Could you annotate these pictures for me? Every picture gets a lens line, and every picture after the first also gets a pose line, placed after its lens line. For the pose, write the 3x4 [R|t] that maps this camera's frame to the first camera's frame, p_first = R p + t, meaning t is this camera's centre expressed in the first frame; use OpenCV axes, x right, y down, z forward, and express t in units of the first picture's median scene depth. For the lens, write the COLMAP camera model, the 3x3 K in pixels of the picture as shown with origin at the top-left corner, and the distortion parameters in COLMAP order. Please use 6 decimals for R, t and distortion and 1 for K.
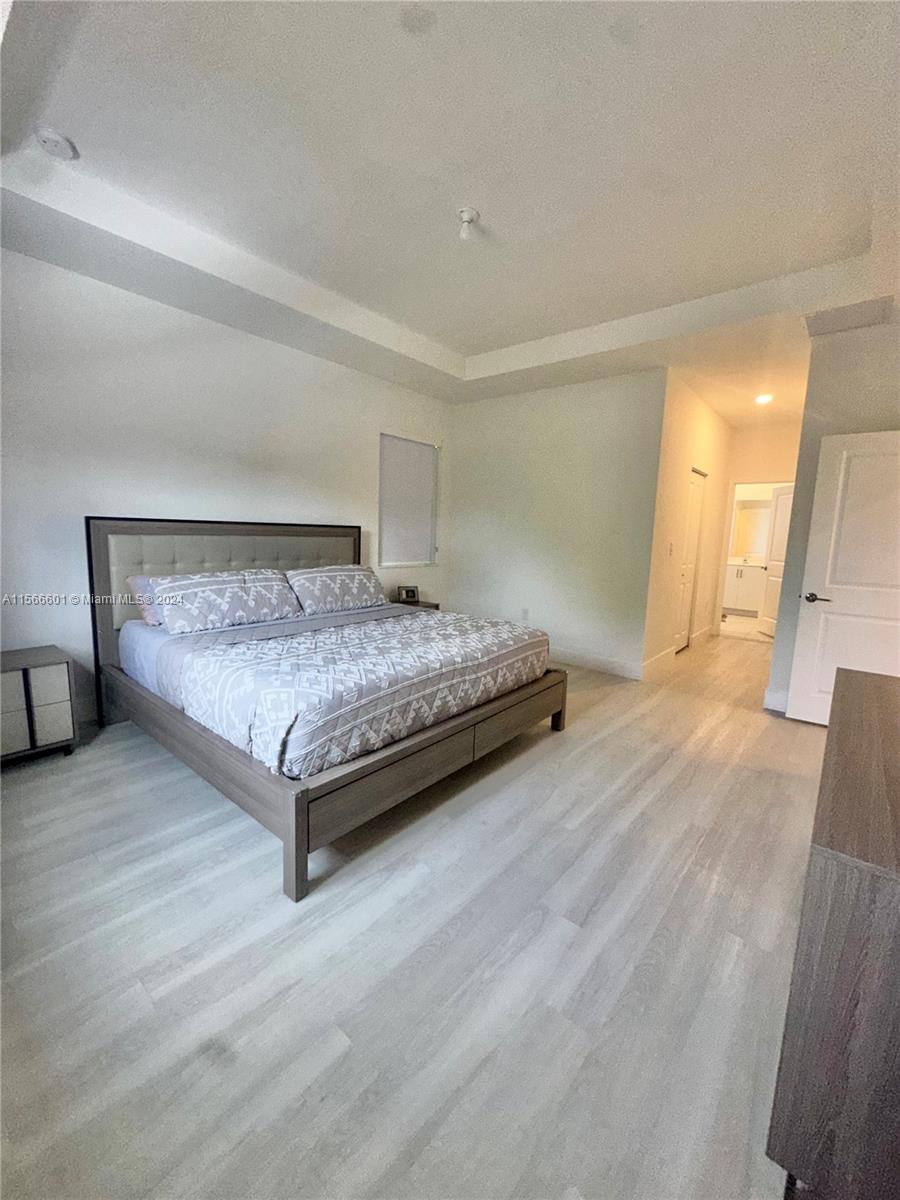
lens RADIAL K [[484.5, 0, 451.0], [0, 484.5, 600.0], [0, 0, 1]] dist [0.023243, -0.000519]
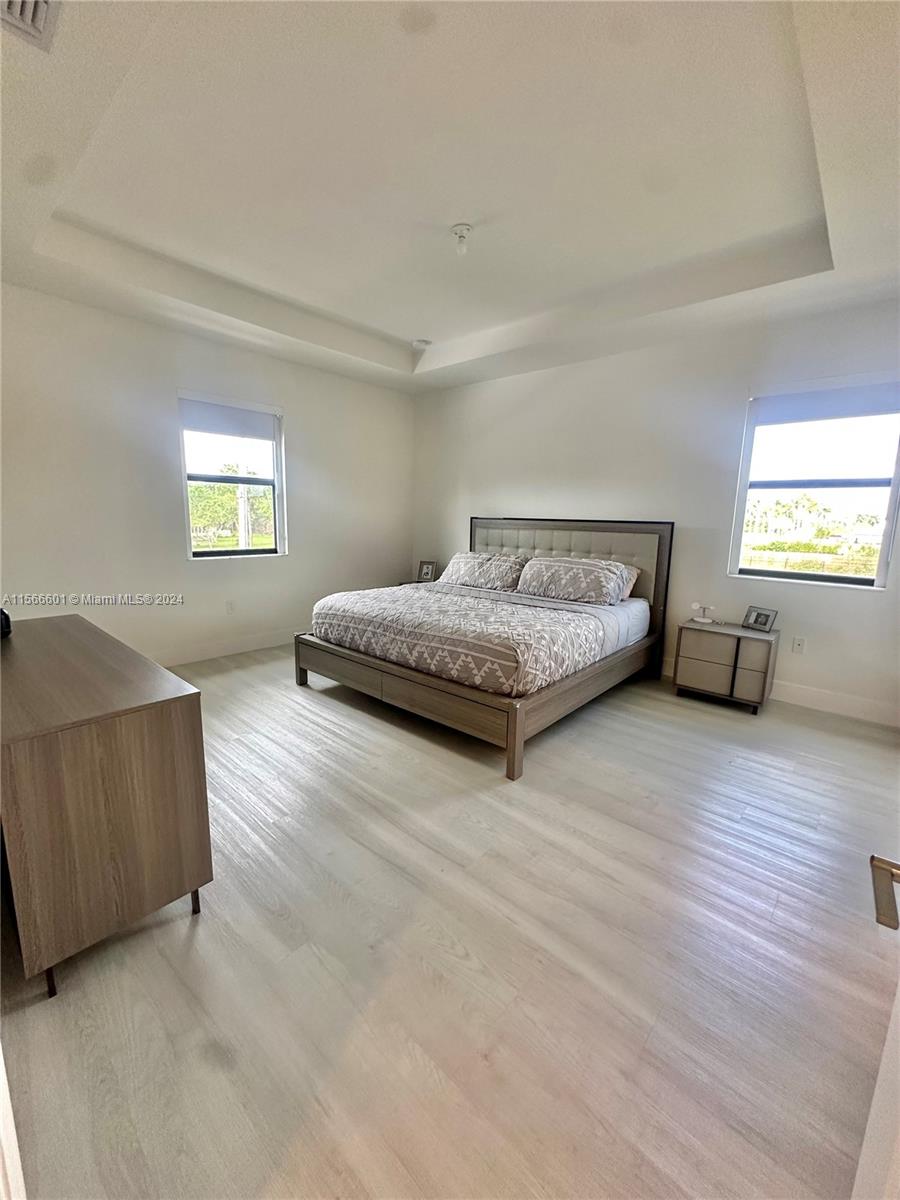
lens RADIAL K [[484.5, 0, 450.6], [0, 484.5, 598.9], [0, 0, 1]] dist [0.023243, -0.000519]
pose [[-0.025505, 0.139973, -0.989827, 1.334031], [-0.167880, 0.975487, 0.142271, -0.143350], [0.985477, 0.169801, -0.001381, 1.208800]]
